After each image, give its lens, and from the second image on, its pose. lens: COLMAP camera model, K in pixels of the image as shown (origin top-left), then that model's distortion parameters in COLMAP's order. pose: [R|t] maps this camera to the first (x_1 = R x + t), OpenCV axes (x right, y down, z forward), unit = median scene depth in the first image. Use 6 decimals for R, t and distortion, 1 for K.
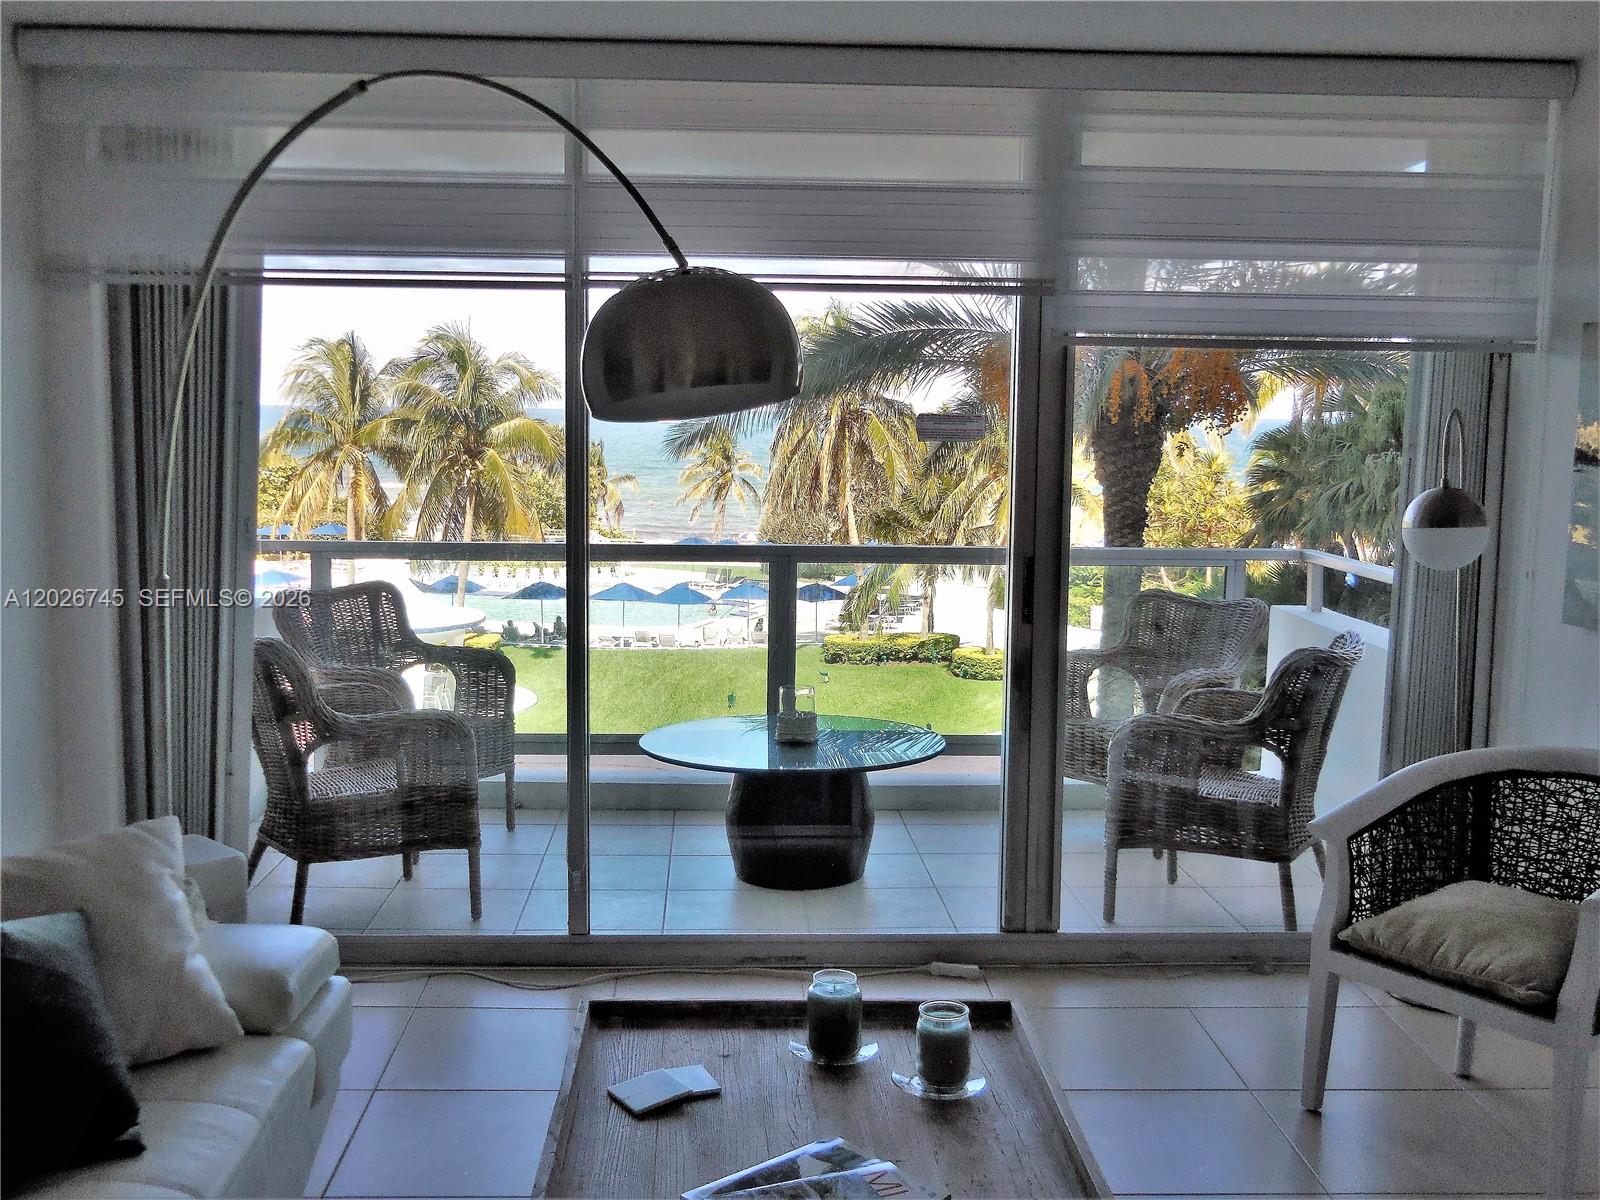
lens RADIAL K [[1659.8, 0, 795.1], [0, 1659.8, 601.0], [0, 0, 1]] dist [0.012338, 0.000000]
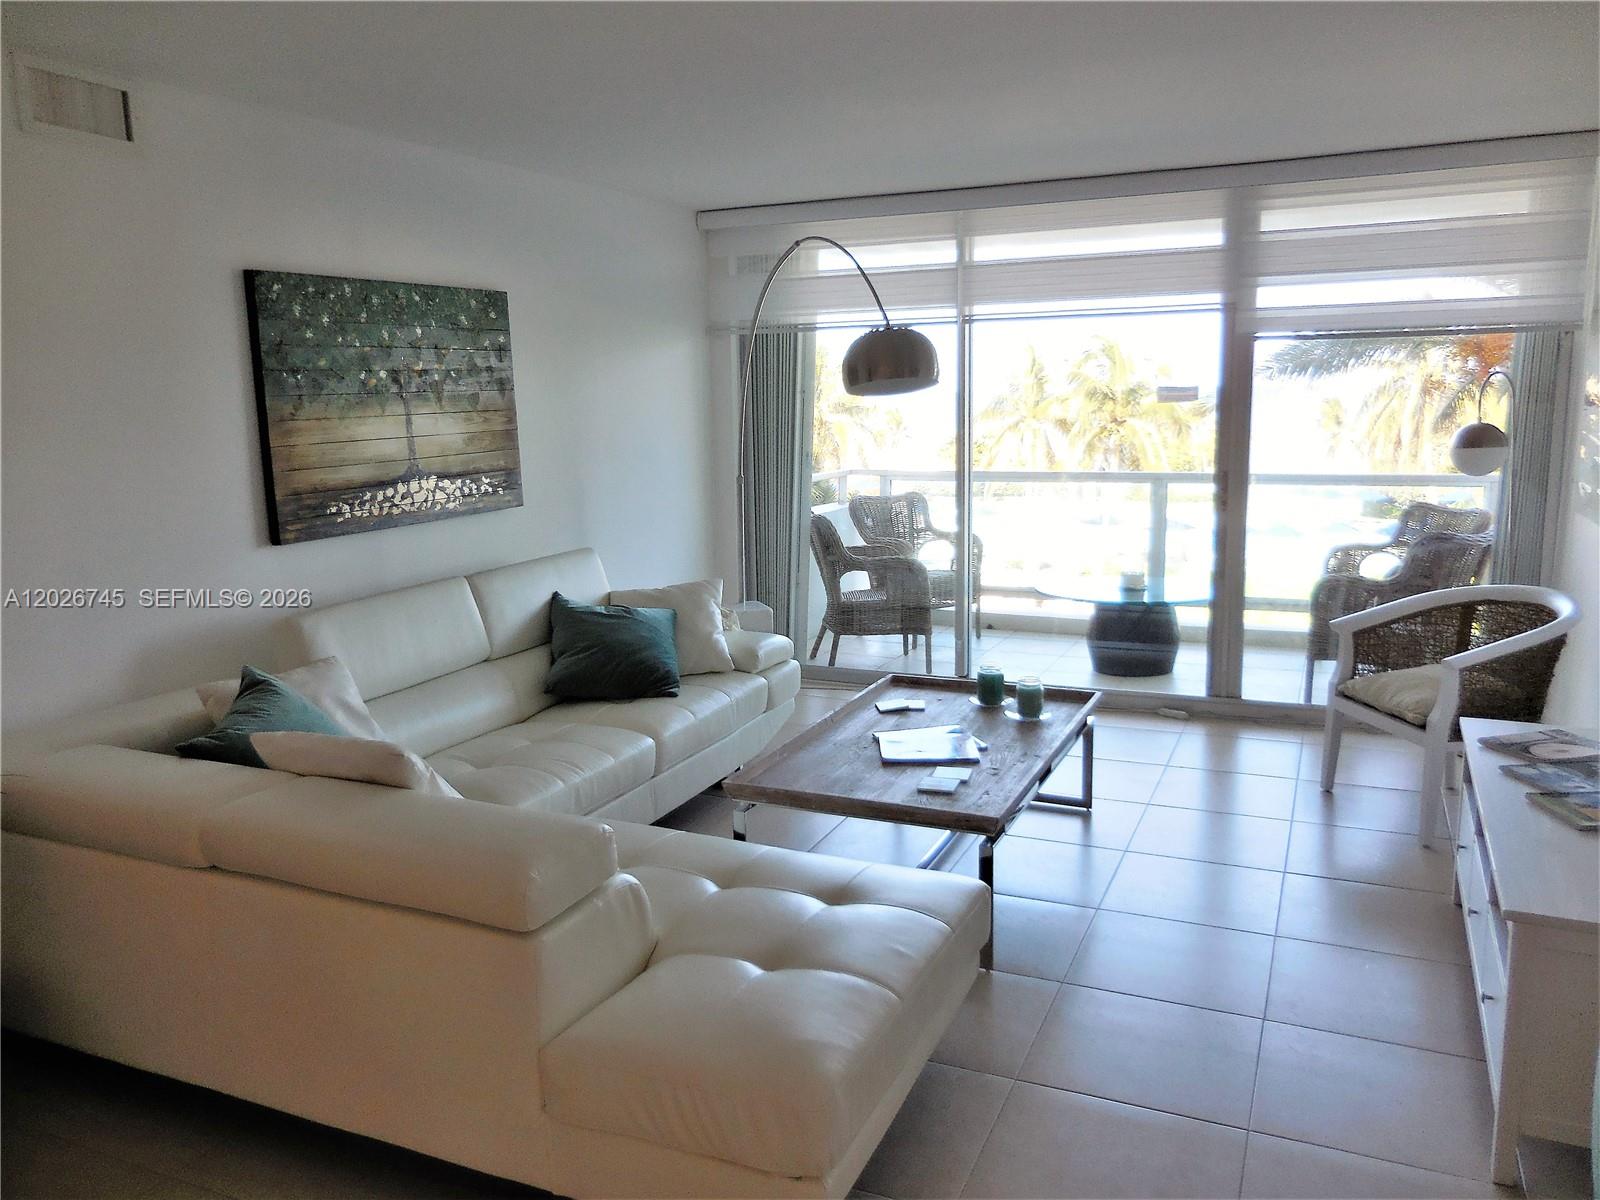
lens RADIAL K [[1232.3, 0, 803.7], [0, 1232.3, 592.5], [0, 0, 1]] dist [0.015640, 0.007782]
pose [[0.896615, 0.041860, -0.440828, 0.250827], [-0.021316, 0.998448, 0.051454, 0.032605], [0.442297, -0.036738, 0.896116, -0.240858]]
